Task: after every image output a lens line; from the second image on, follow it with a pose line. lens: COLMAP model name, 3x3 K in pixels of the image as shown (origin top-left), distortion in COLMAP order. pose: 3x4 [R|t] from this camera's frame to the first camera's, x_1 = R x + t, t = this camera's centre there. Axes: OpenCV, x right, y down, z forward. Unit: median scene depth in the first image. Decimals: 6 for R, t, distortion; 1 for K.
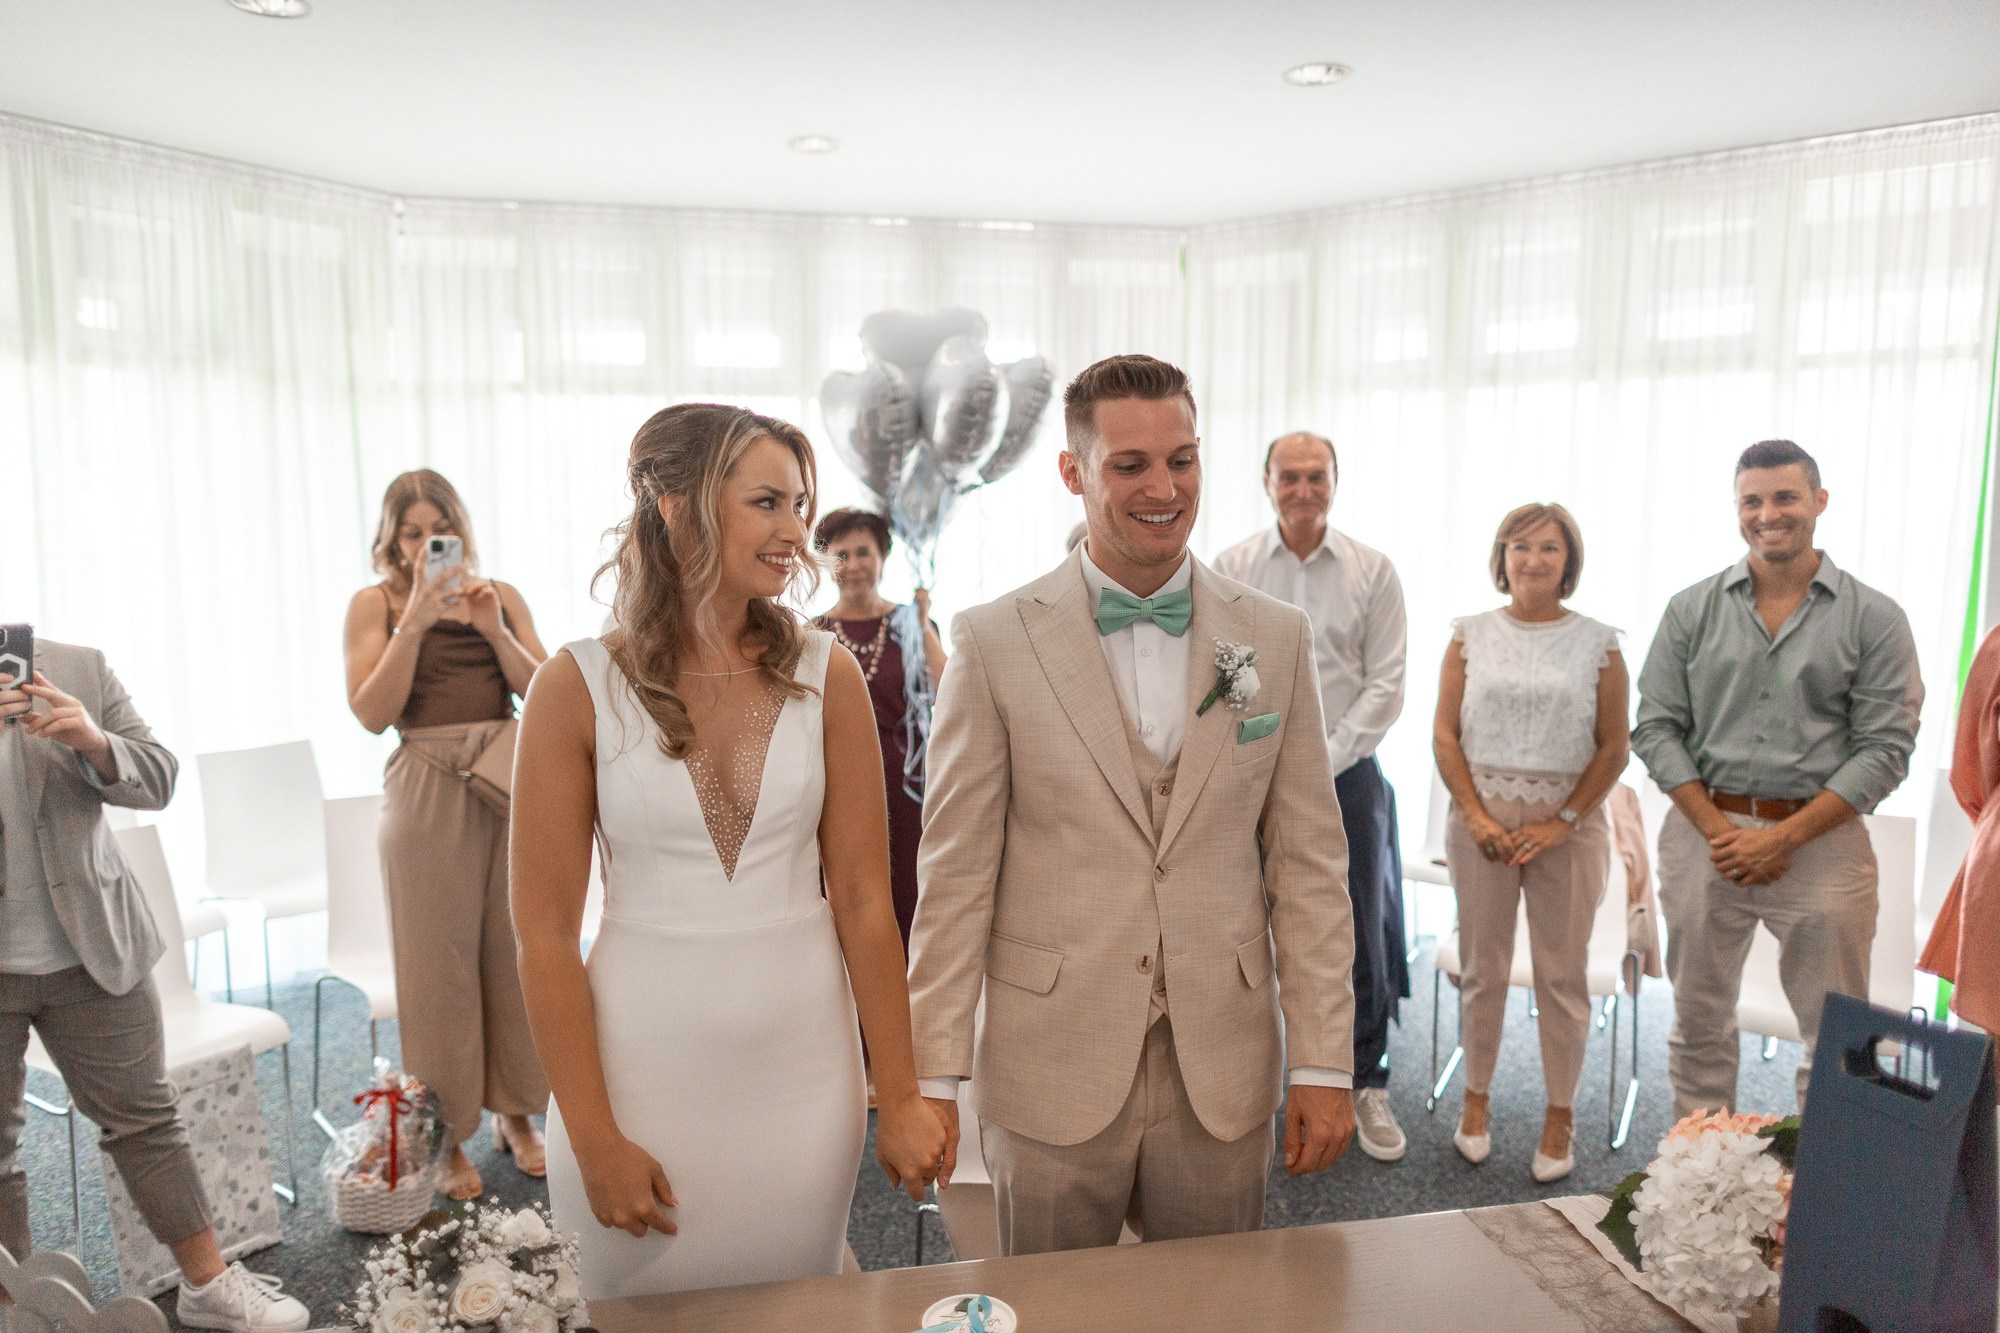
lens RADIAL K [[1352.4, 0, 999.2], [0, 1352.4, 657.3], [0, 0, 1]] dist [0.010791, -0.006459]
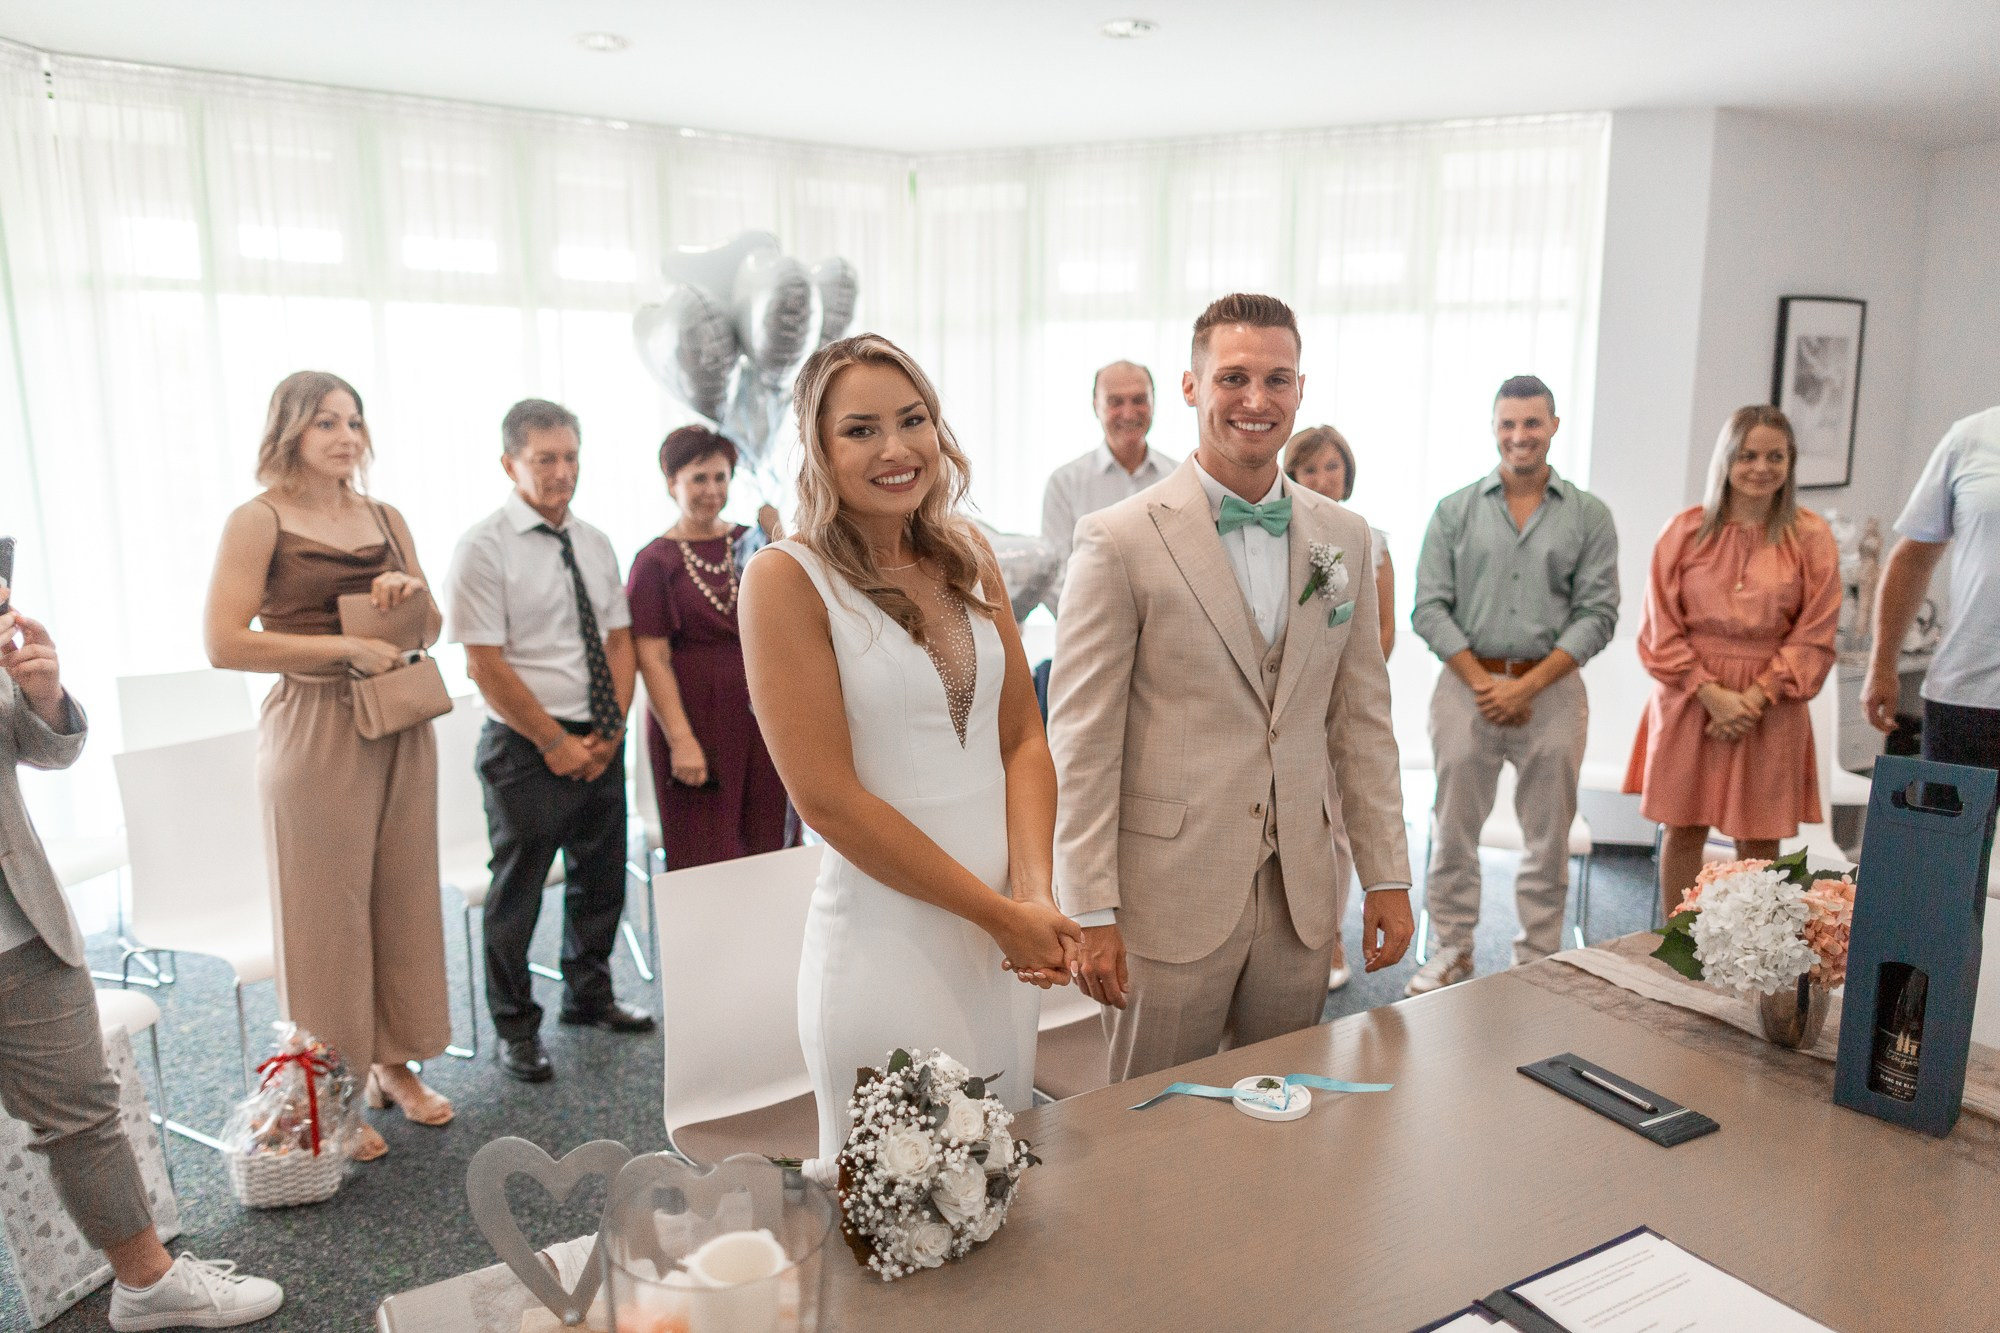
lens RADIAL K [[1326.6, 0, 1027.1], [0, 1326.6, 685.6], [0, 0, 1]] dist [0.003279, -0.001593]
pose [[0.938612, -0.062640, 0.339241, -0.228389], [0.034380, 0.995466, 0.088686, 0.000488], [-0.343258, -0.071579, 0.936510, -0.013703]]
